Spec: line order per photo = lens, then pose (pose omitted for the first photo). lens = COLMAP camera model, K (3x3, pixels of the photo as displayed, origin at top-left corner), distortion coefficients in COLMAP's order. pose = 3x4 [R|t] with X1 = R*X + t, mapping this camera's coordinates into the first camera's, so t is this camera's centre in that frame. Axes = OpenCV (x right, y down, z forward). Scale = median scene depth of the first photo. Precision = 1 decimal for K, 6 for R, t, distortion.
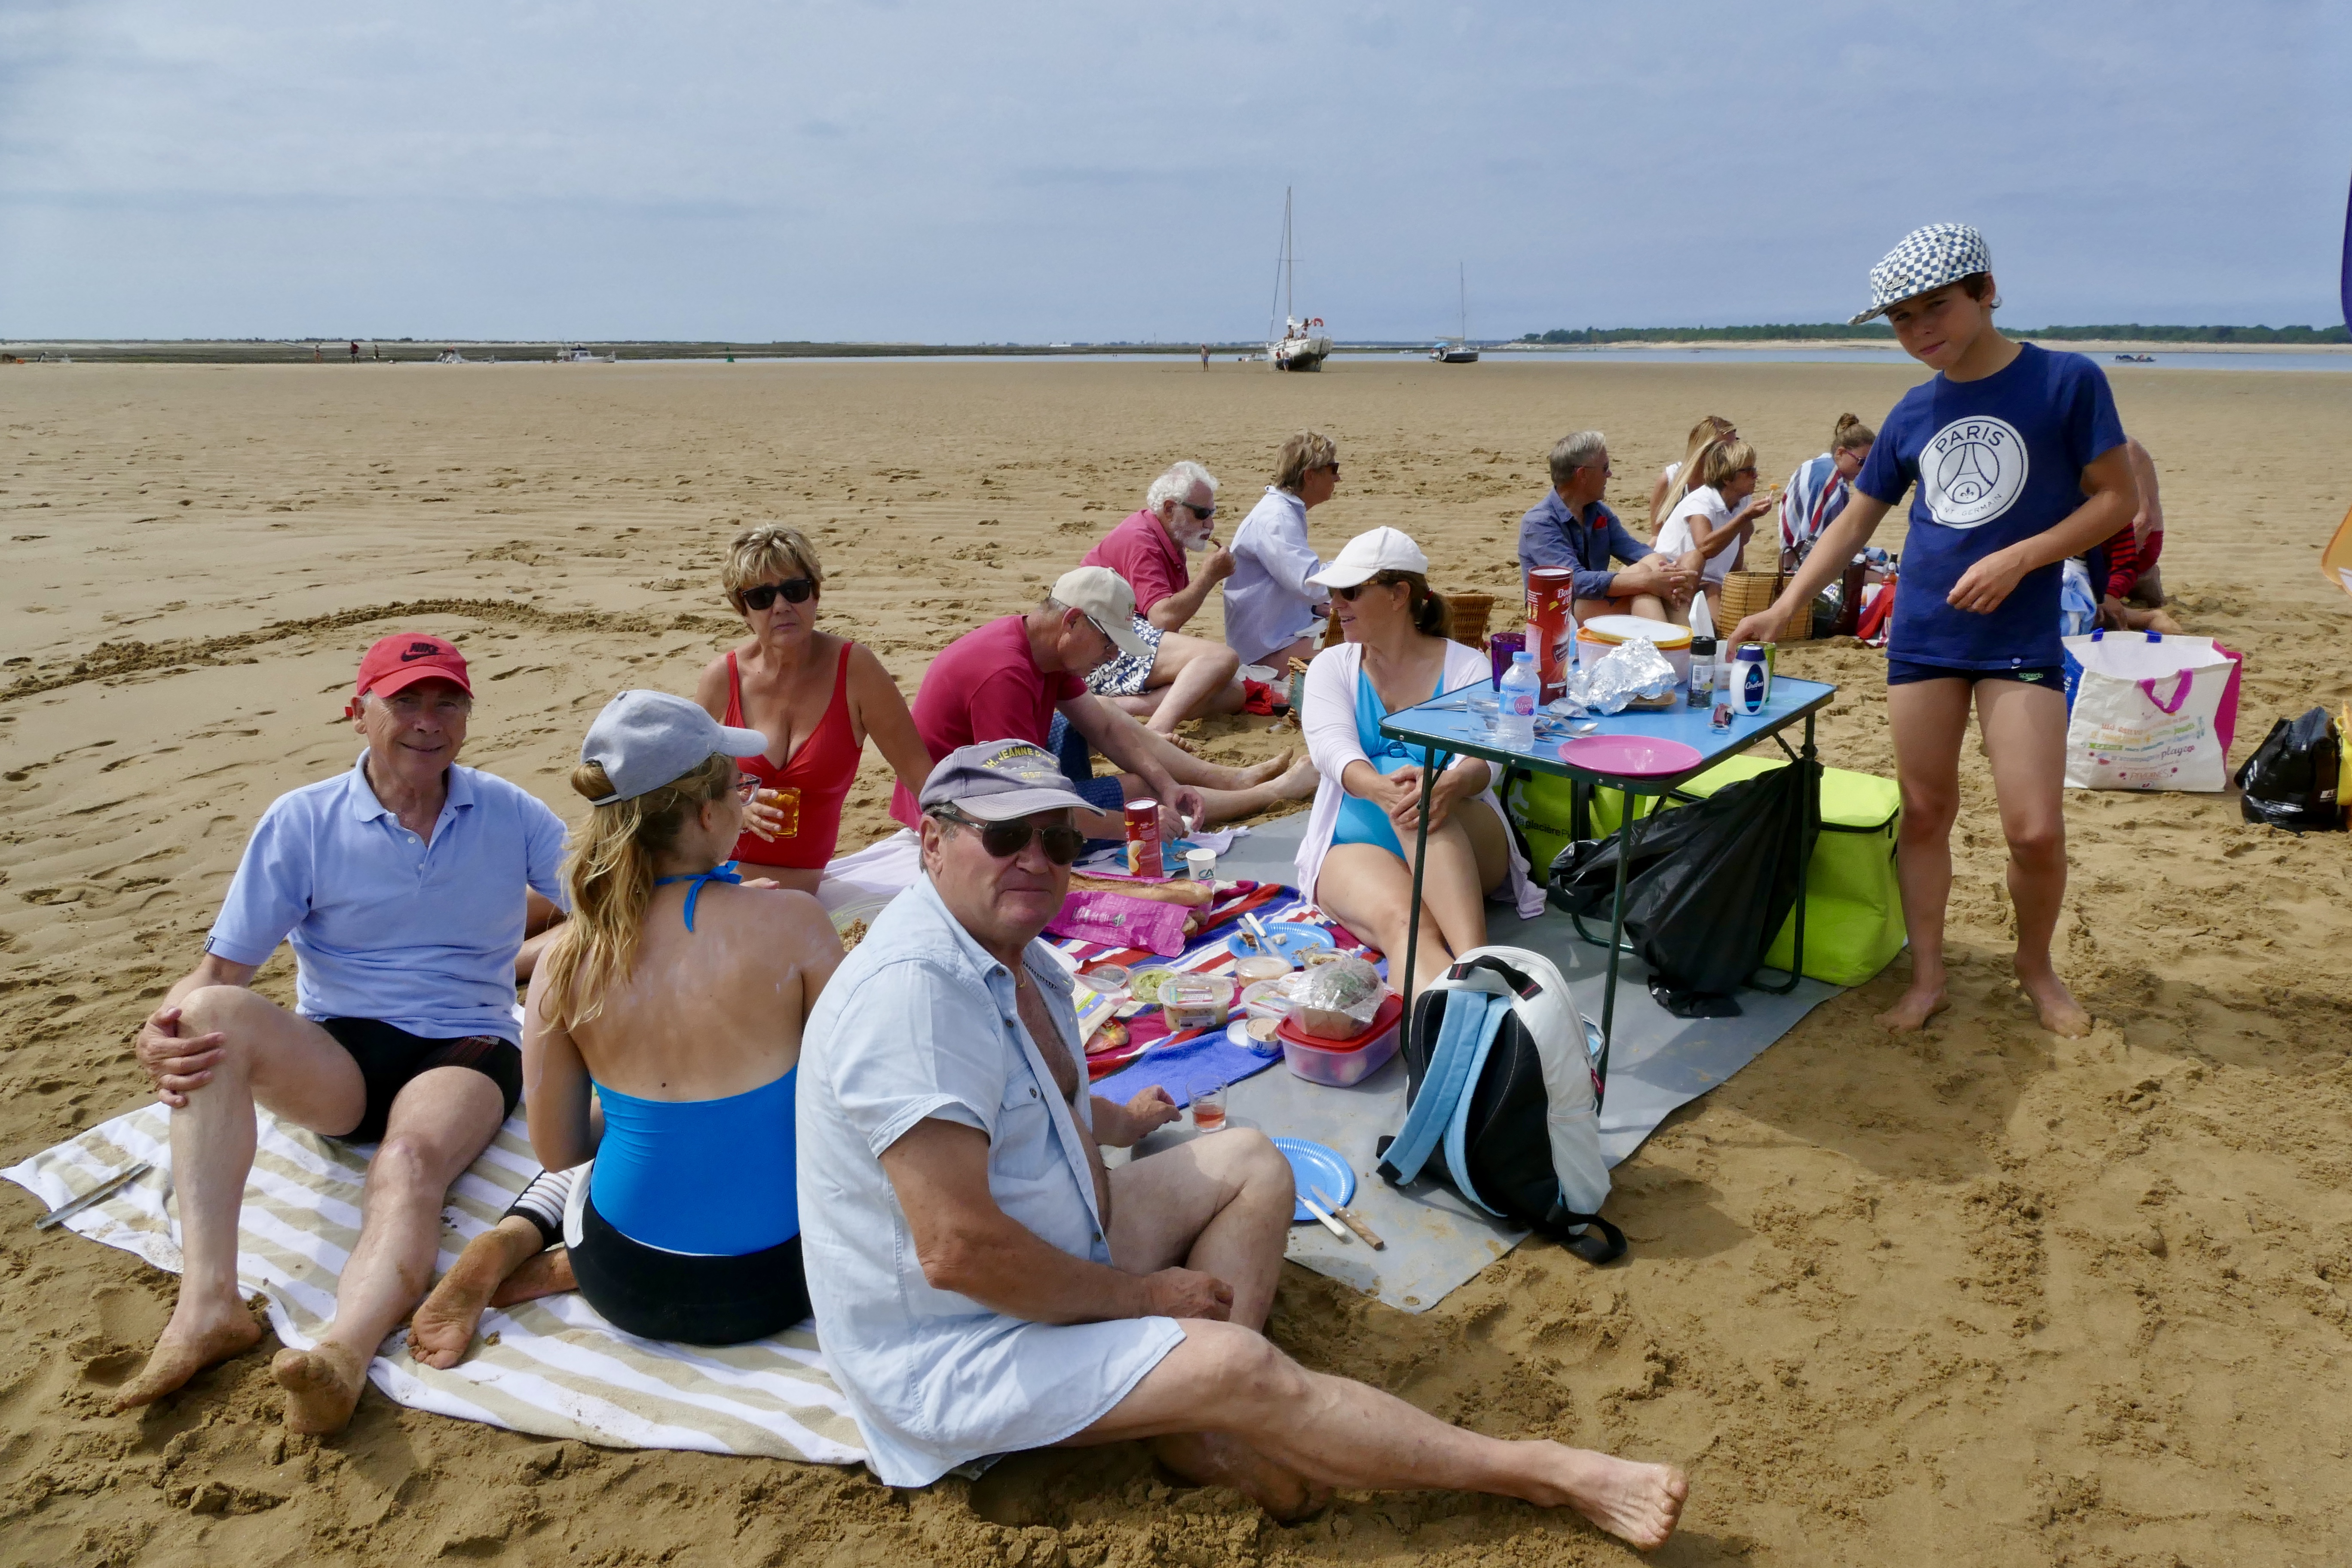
lens RADIAL K [[1672.2, 0, 1188.7], [0, 1672.2, 784.9], [0, 0, 1]] dist [-0.018451, 0.001968]
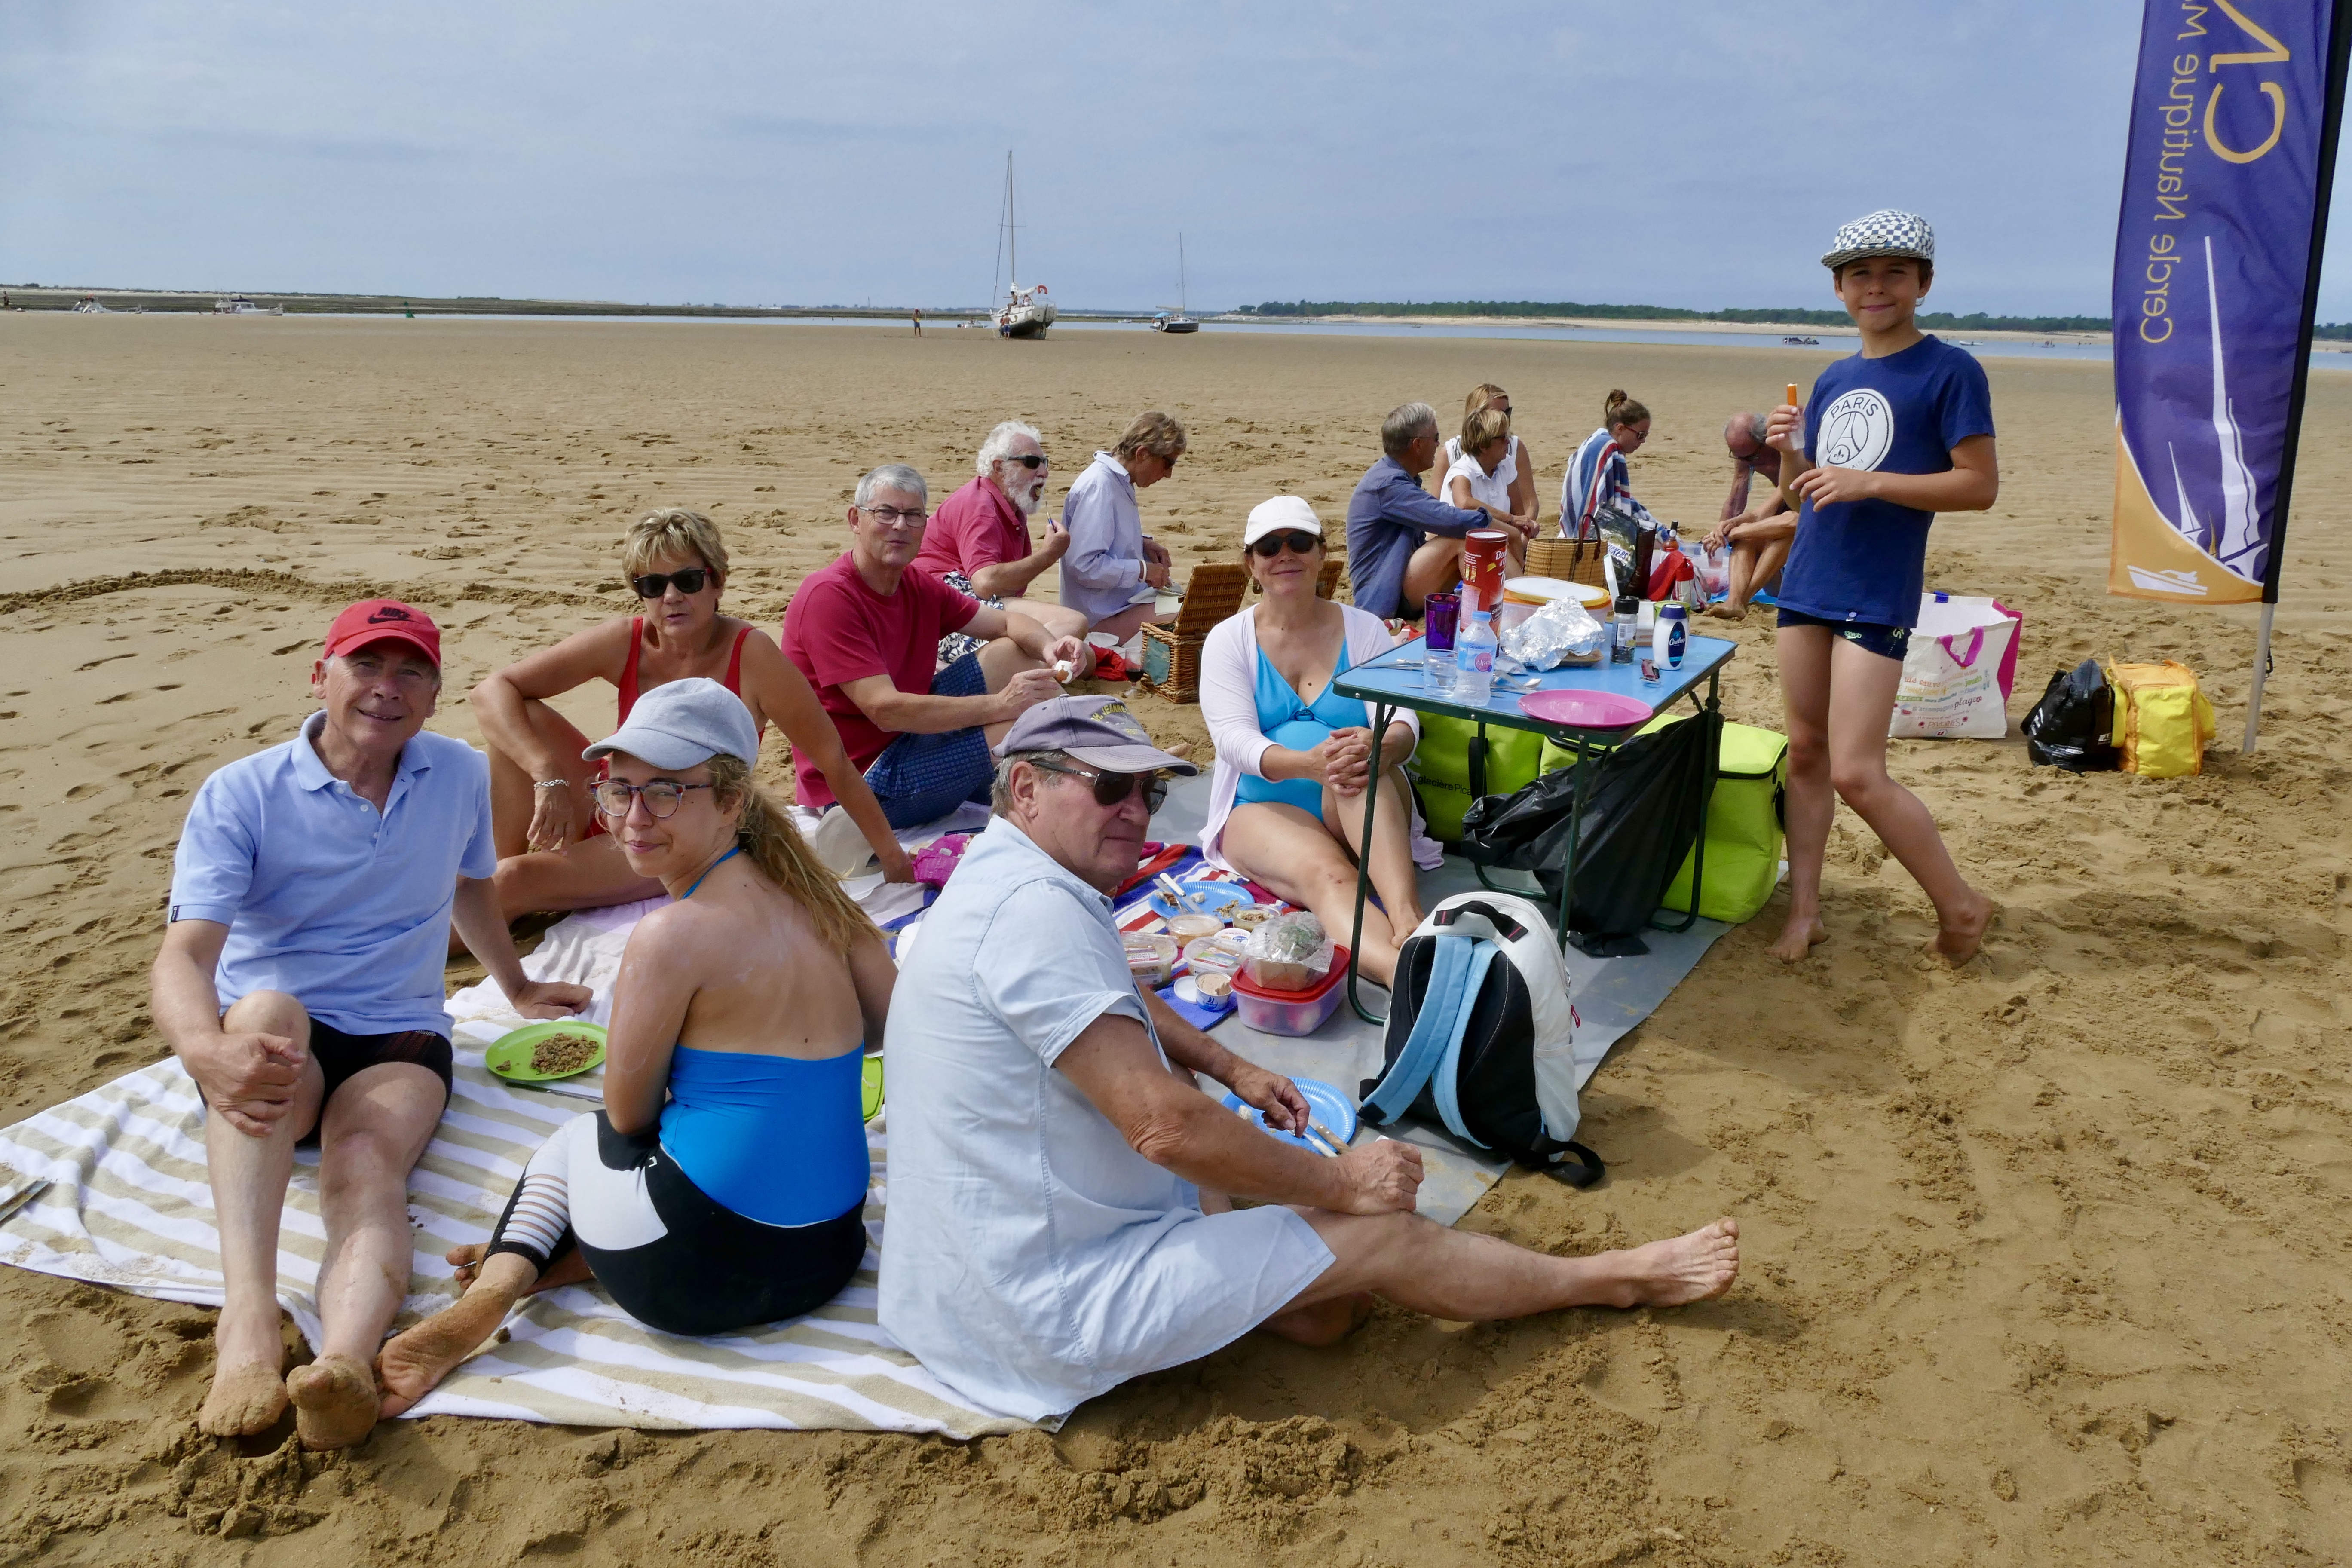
lens RADIAL K [[1672.2, 0, 1185.6], [0, 1672.2, 786.3], [0, 0, 1]] dist [-0.018451, 0.001968]
pose [[0.986787, -0.023197, 0.160351, -0.141760], [0.020174, 0.999587, 0.020459, 0.004177], [-0.160760, -0.016954, 0.986848, -0.003243]]
